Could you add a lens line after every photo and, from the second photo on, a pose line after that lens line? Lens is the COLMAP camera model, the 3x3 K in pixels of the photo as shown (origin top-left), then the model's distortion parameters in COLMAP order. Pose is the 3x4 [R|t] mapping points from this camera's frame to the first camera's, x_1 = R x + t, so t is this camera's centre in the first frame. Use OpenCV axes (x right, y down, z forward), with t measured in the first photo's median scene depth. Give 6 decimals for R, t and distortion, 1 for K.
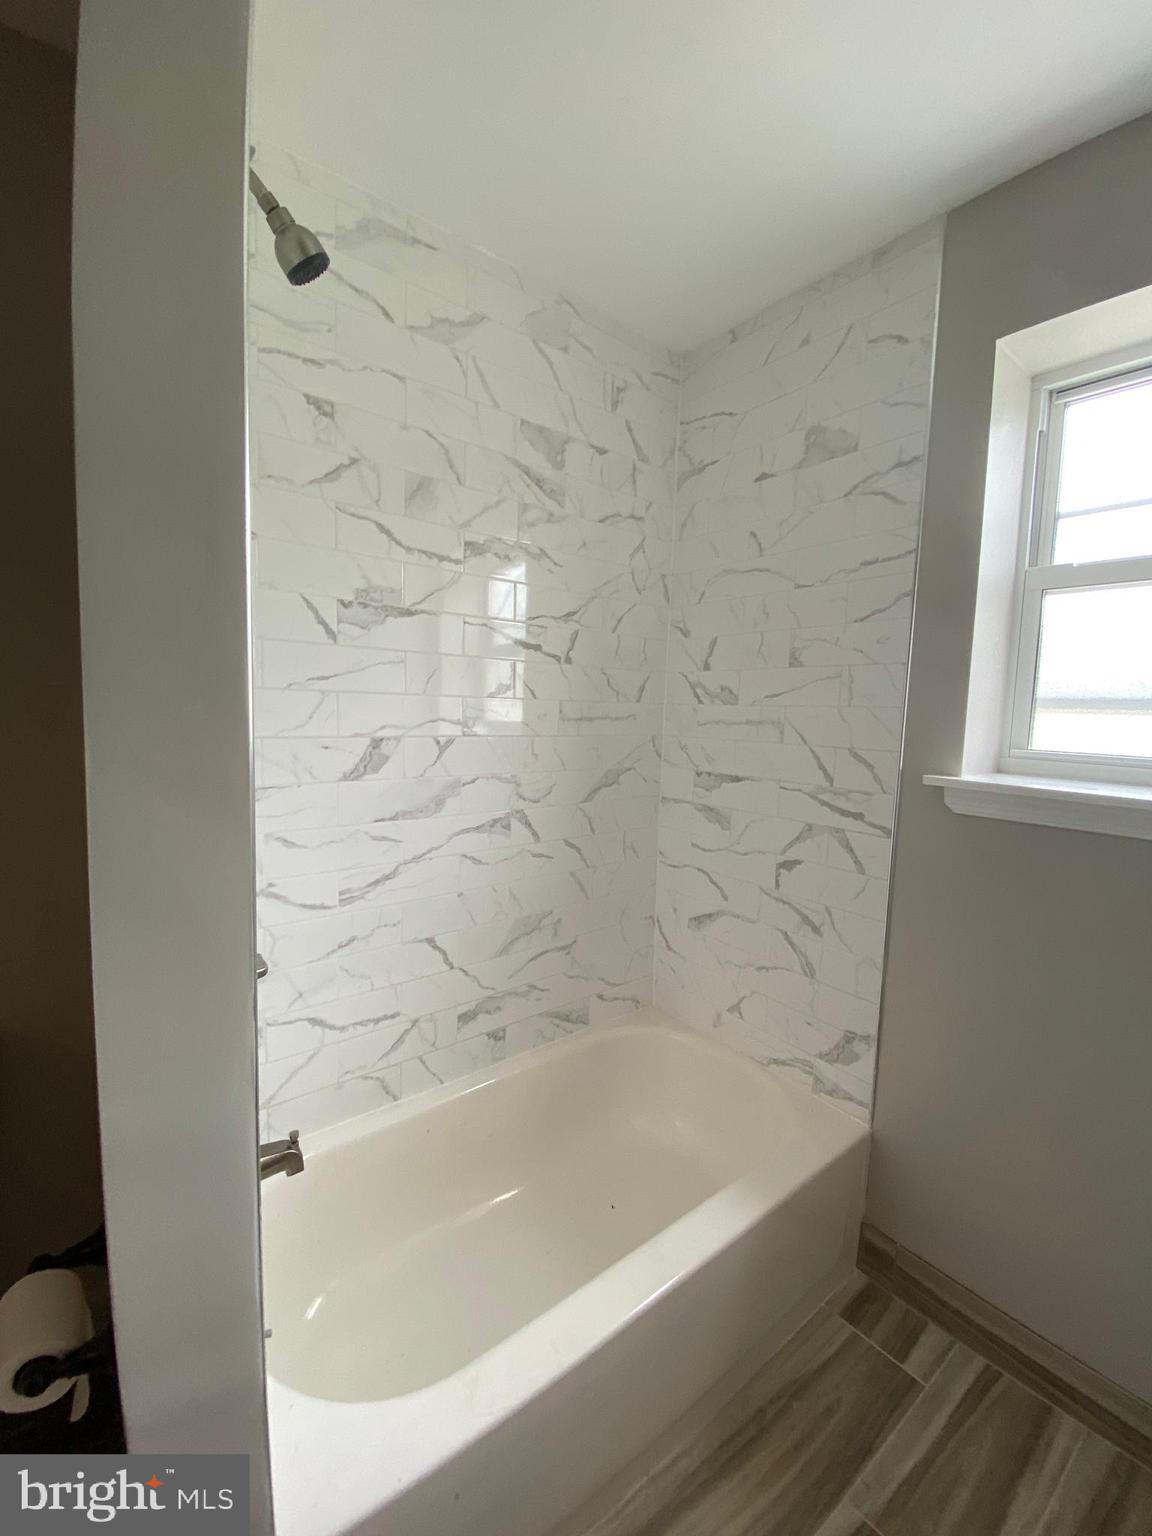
lens RADIAL K [[618.1, 0, 591.4], [0, 618.1, 757.3], [0, 0, 1]] dist [0.011582, -0.012674]
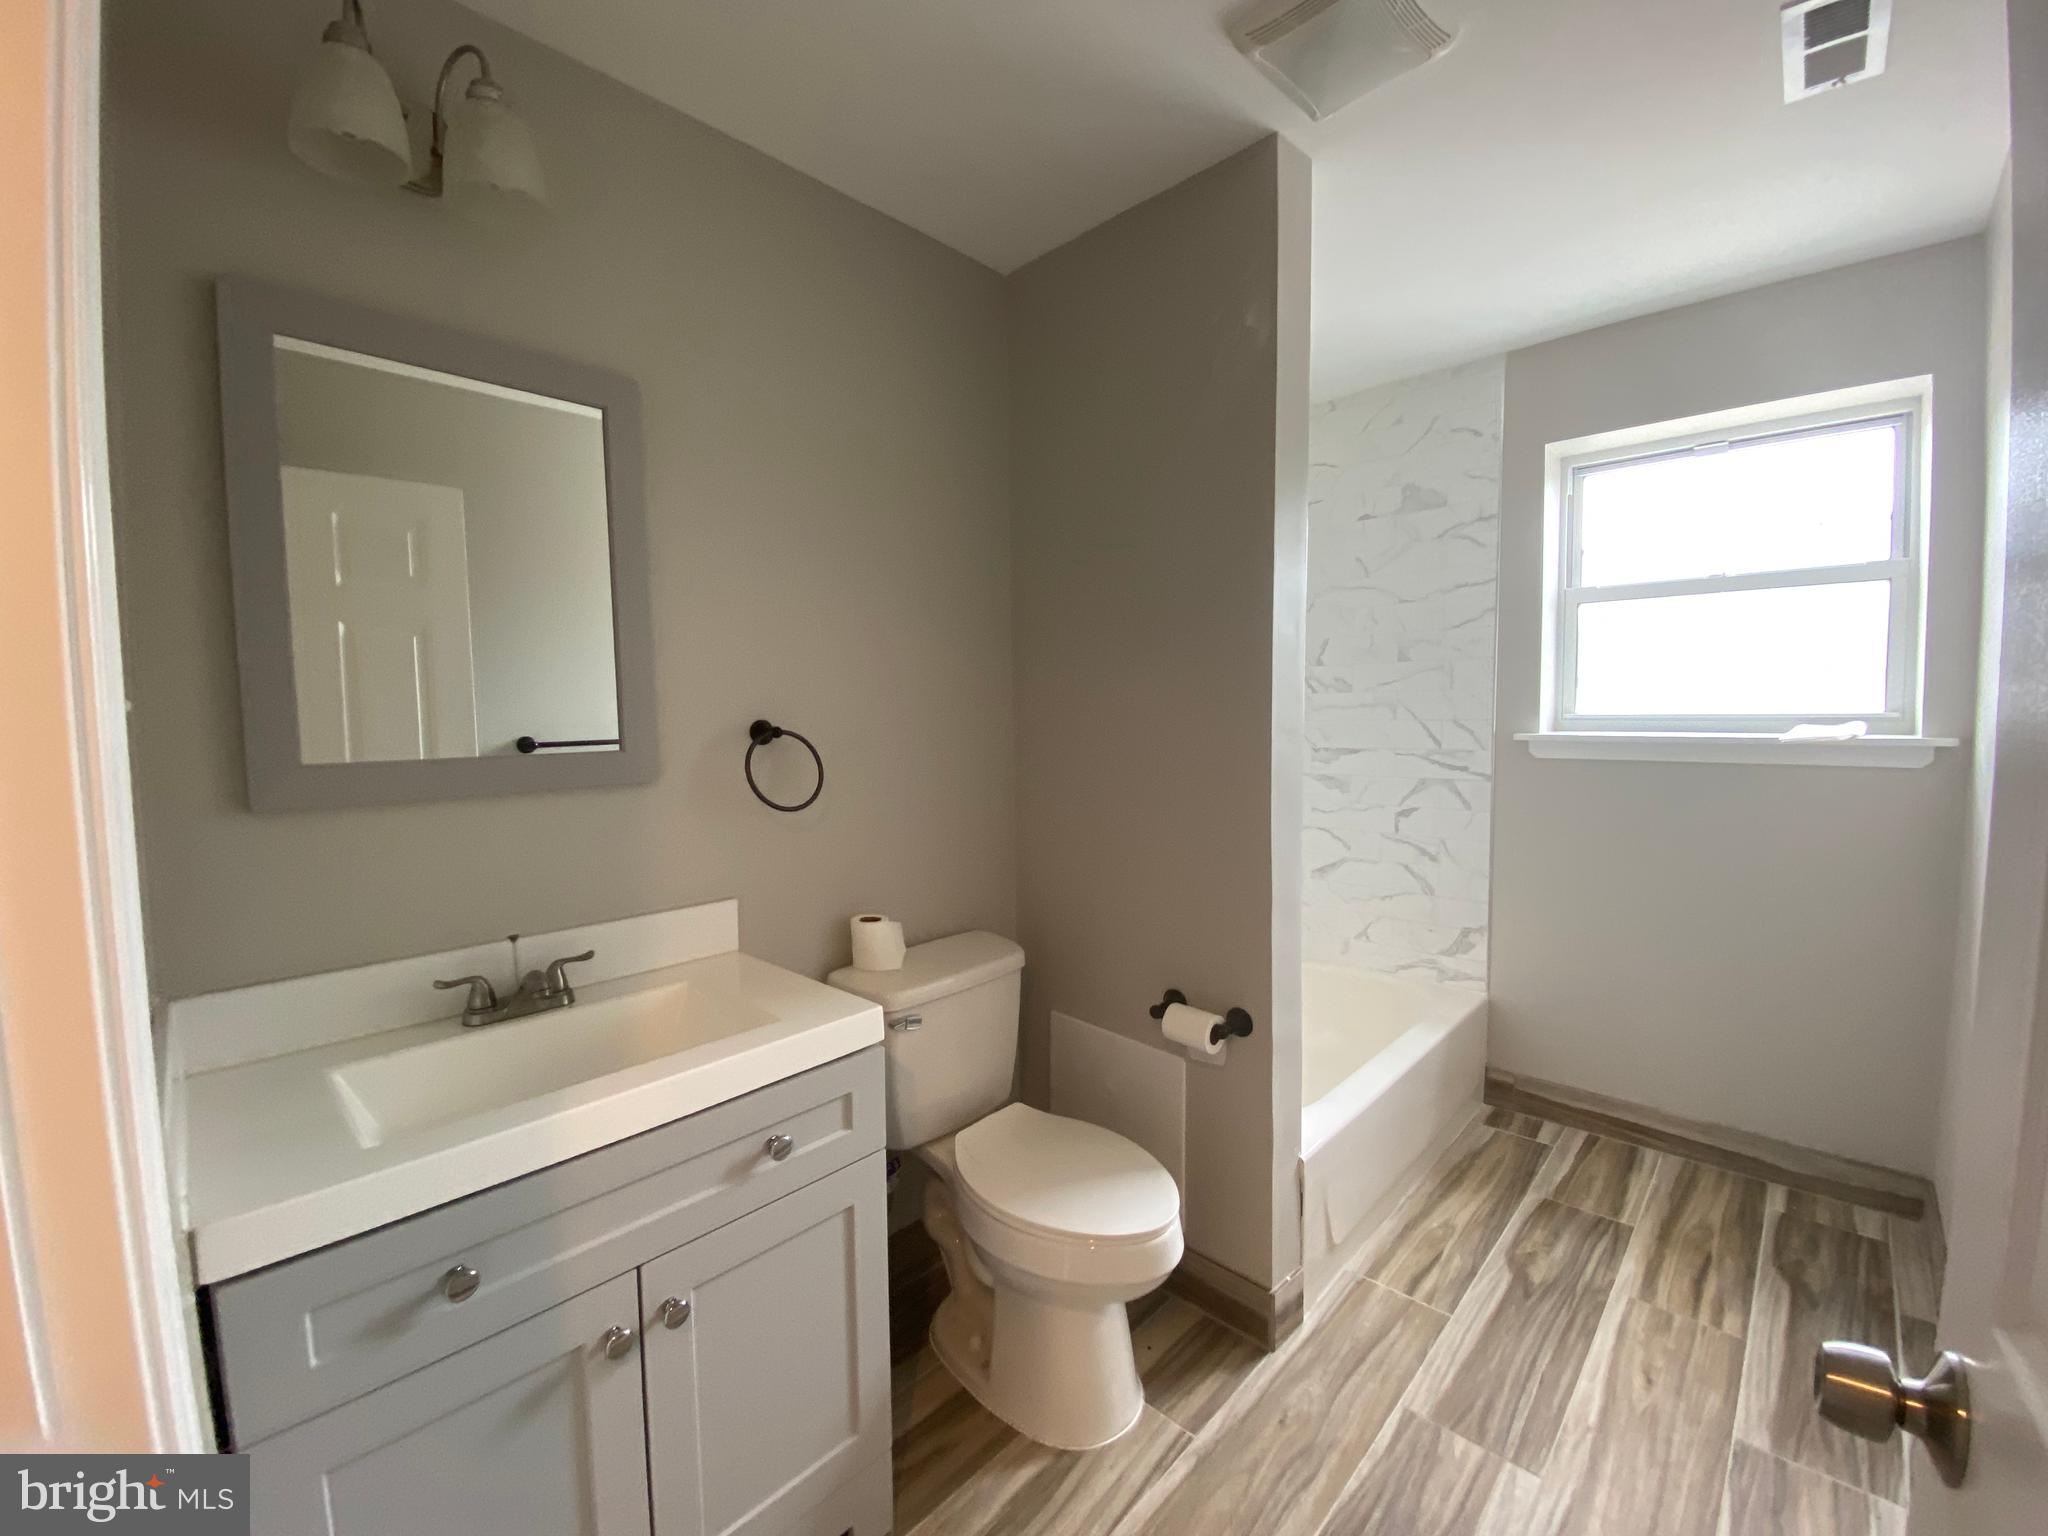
lens RADIAL K [[824.2, 0, 1025.0], [0, 824.2, 761.1], [0, 0, 1]] dist [0.011582, -0.012674]
pose [[0.988806, -0.050263, 0.140489, -0.797069], [0.054098, 0.998257, -0.023606, 0.070175], [-0.139058, 0.030942, 0.989801, -0.687248]]
